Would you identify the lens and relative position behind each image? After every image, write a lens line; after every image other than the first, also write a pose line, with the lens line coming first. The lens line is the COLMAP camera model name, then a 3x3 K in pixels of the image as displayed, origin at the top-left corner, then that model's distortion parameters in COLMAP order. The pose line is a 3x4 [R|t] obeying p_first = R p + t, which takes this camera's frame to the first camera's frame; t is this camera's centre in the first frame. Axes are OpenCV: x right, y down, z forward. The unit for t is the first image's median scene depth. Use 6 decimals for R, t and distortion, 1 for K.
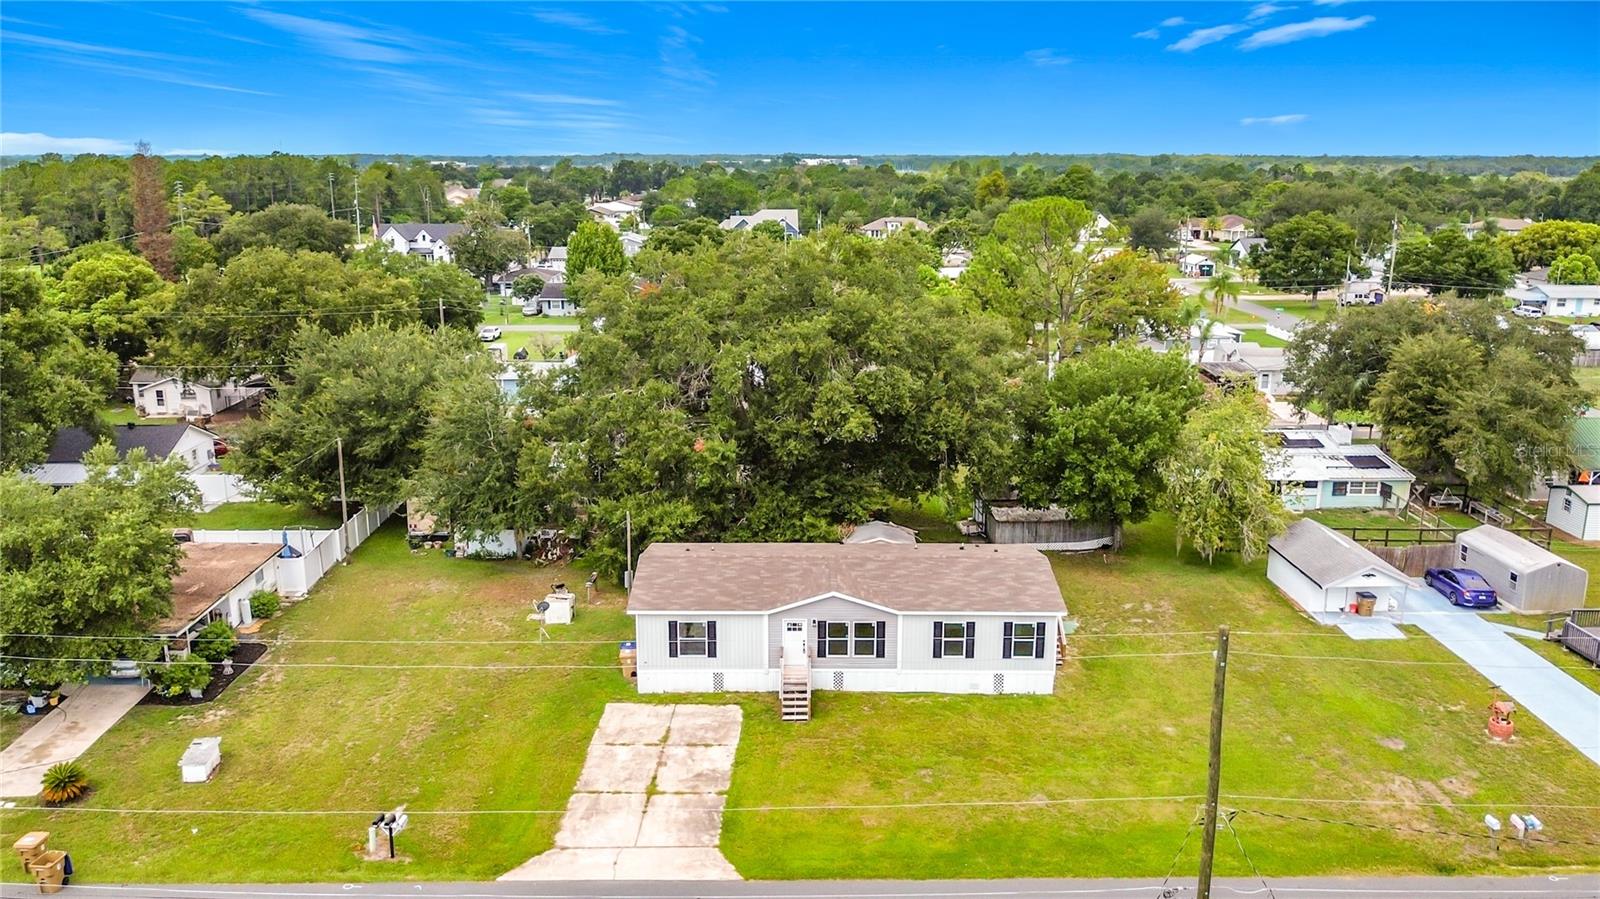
lens RADIAL K [[1214.3, 0, 793.0], [0, 1214.3, 420.5], [0, 0, 1]] dist [0.032377, -0.077538]
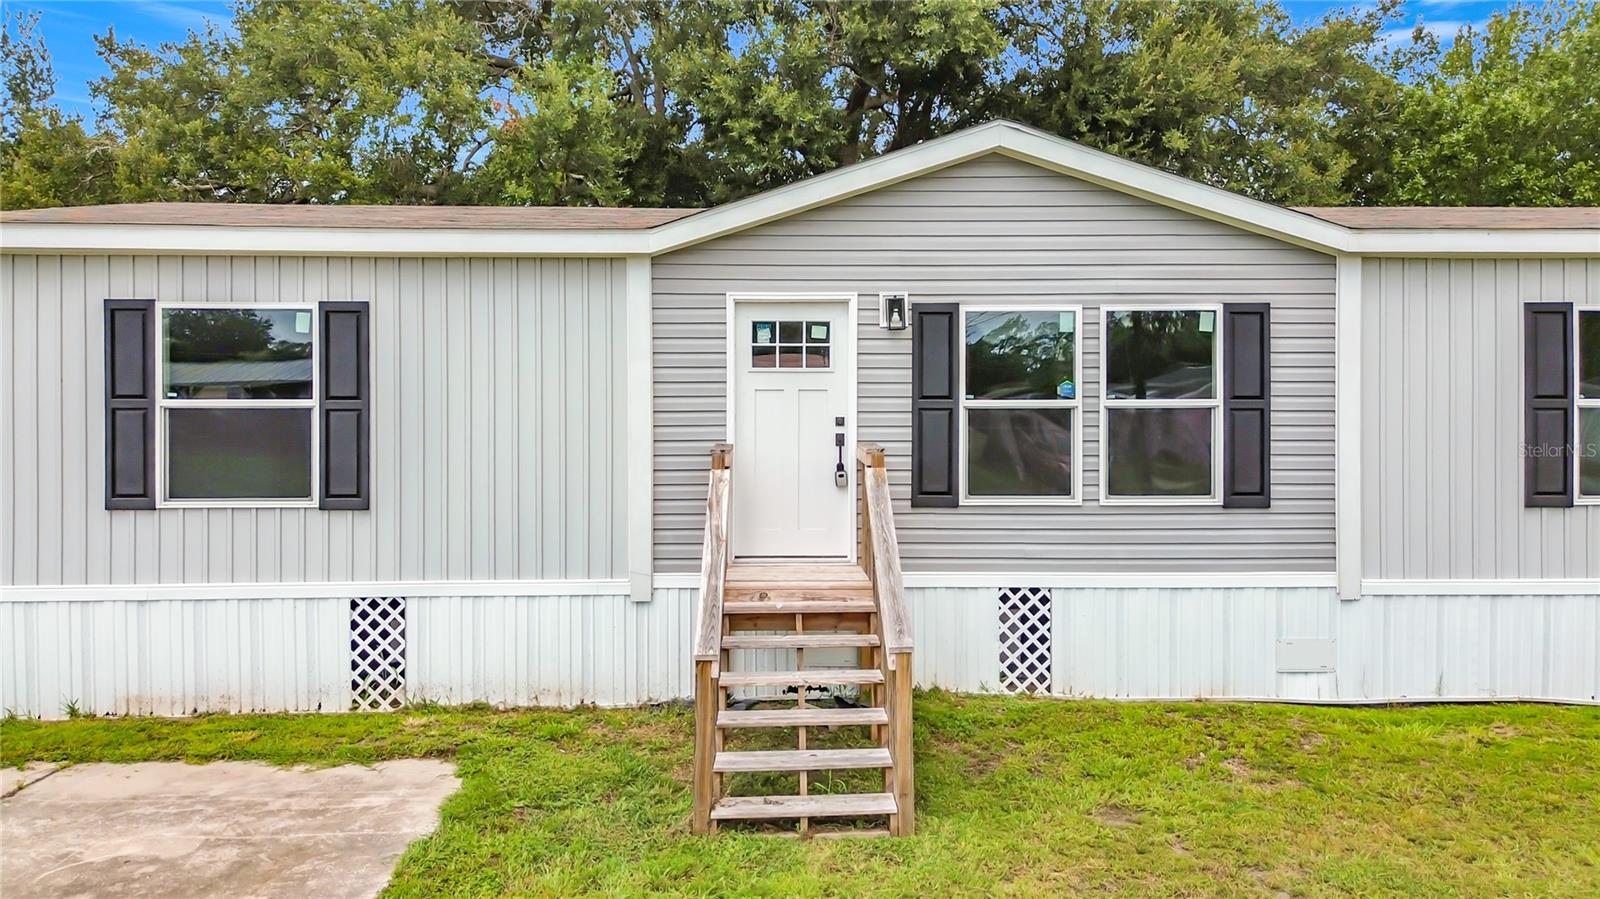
lens RADIAL K [[1071.8, 0, 800.0], [0, 1071.8, 449.5], [0, 0, 1]] dist [0.058673, -0.043139]
pose [[0.999681, 0.000150, 0.025249, -0.001587], [0.005352, 0.975997, -0.217717, 0.222426], [-0.024676, 0.217783, 0.975685, 0.837439]]
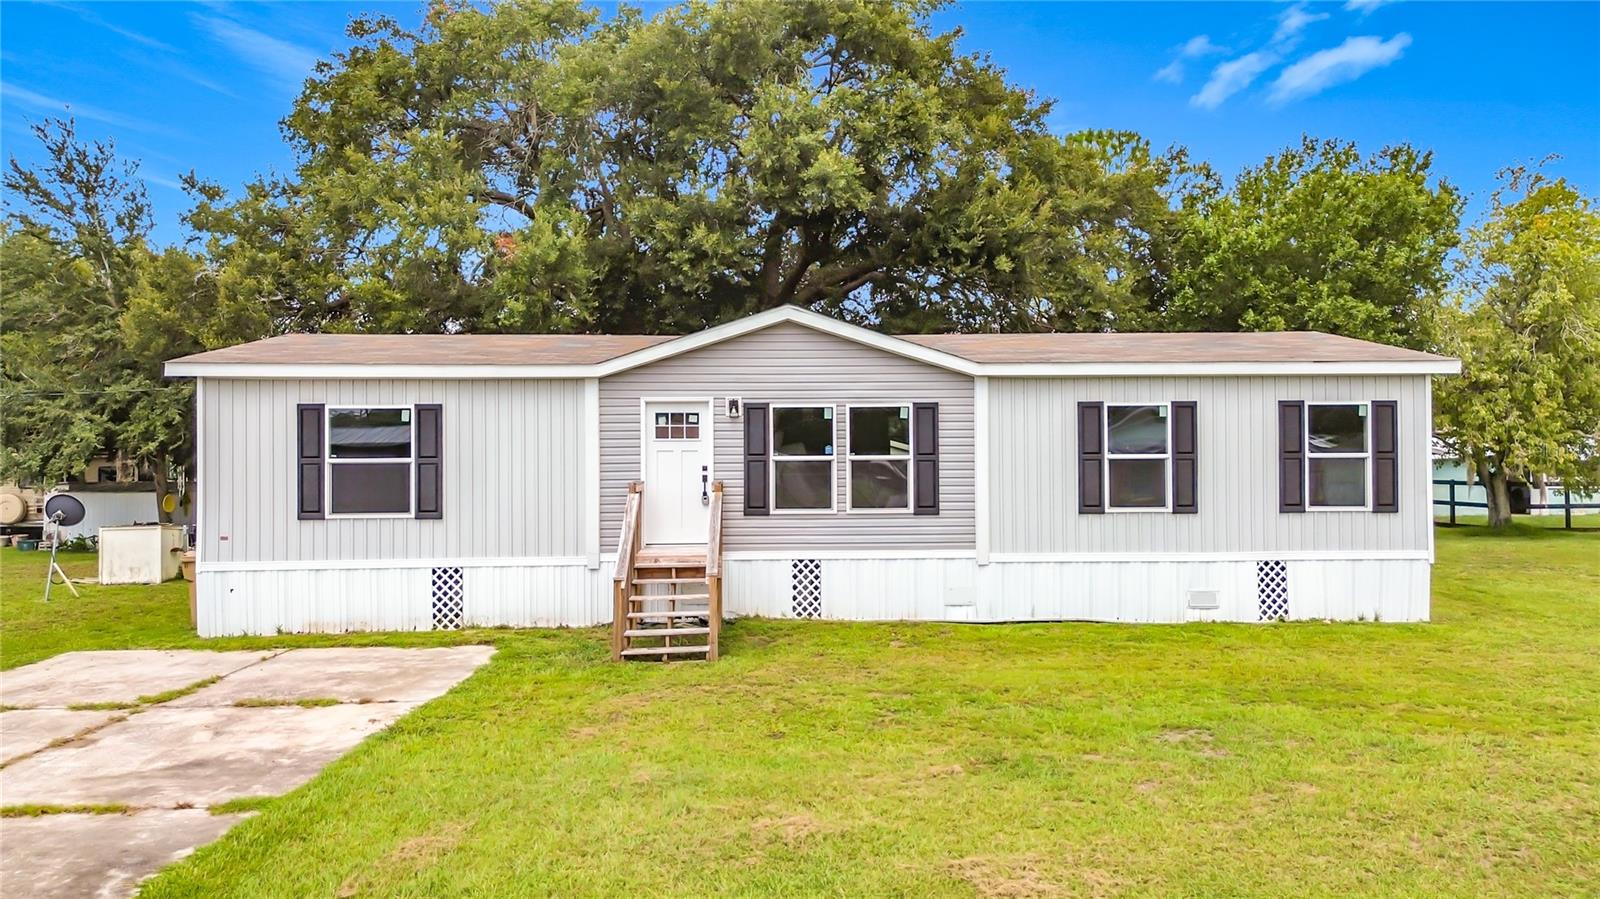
lens RADIAL K [[1042.9, 0, 796.6], [0, 1042.9, 484.6], [0, 0, 1]] dist [0.036275, 0.000020]
pose [[0.999086, -0.005802, 0.042353, 0.022558], [0.015635, 0.971697, -0.235713, 0.255909], [-0.039787, 0.236160, 0.970899, 0.714121]]
